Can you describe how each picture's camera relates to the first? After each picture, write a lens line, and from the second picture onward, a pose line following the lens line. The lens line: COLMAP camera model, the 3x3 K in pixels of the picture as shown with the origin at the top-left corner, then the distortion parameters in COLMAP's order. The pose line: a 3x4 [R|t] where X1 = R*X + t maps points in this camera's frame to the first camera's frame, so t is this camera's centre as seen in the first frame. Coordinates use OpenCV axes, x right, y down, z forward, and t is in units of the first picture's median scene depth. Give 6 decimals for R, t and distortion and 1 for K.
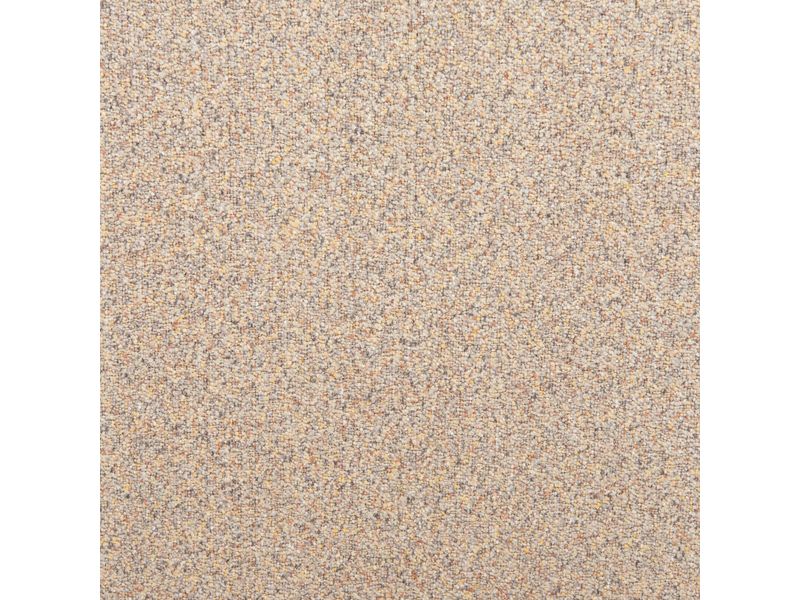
lens RADIAL K [[1627.4, 0, 399.9], [0, 1627.4, 299.7], [0, 0, 1]] dist [0.084812, 0.000000]
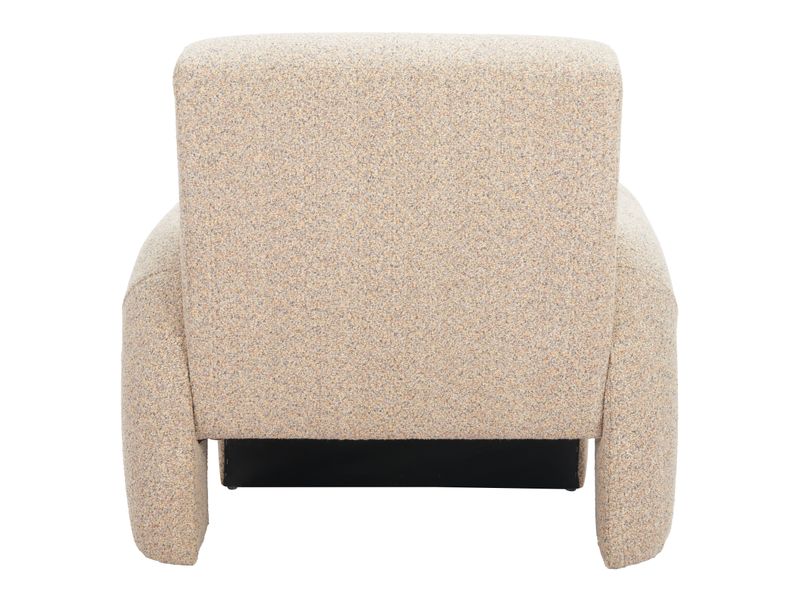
lens RADIAL K [[1627.4, 0, 400.0], [0, 1627.4, 297.4], [0, 0, 1]] dist [0.084812, 0.000000]
pose [[0.999905, -0.002023, -0.013660, 0.045267], [0.003515, 0.993913, 0.110108, -0.183613], [0.013354, -0.110145, 0.993826, -1.289872]]
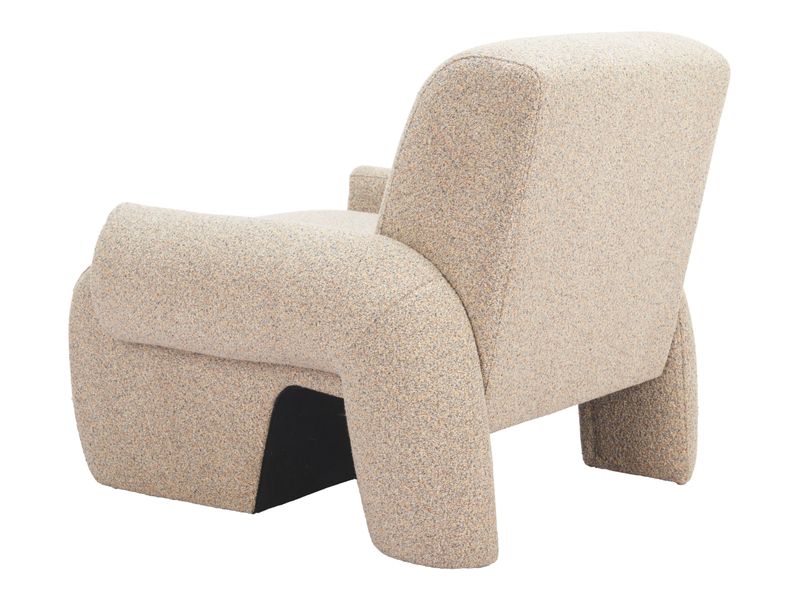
lens RADIAL K [[1627.4, 0, 399.9], [0, 1627.4, 302.7], [0, 0, 1]] dist [0.084812, 0.000000]
pose [[0.729828, -0.149017, 0.667192, -1.939528], [0.067544, 0.986896, 0.146537, -0.279442], [-0.680286, -0.061882, 0.730330, -0.625905]]
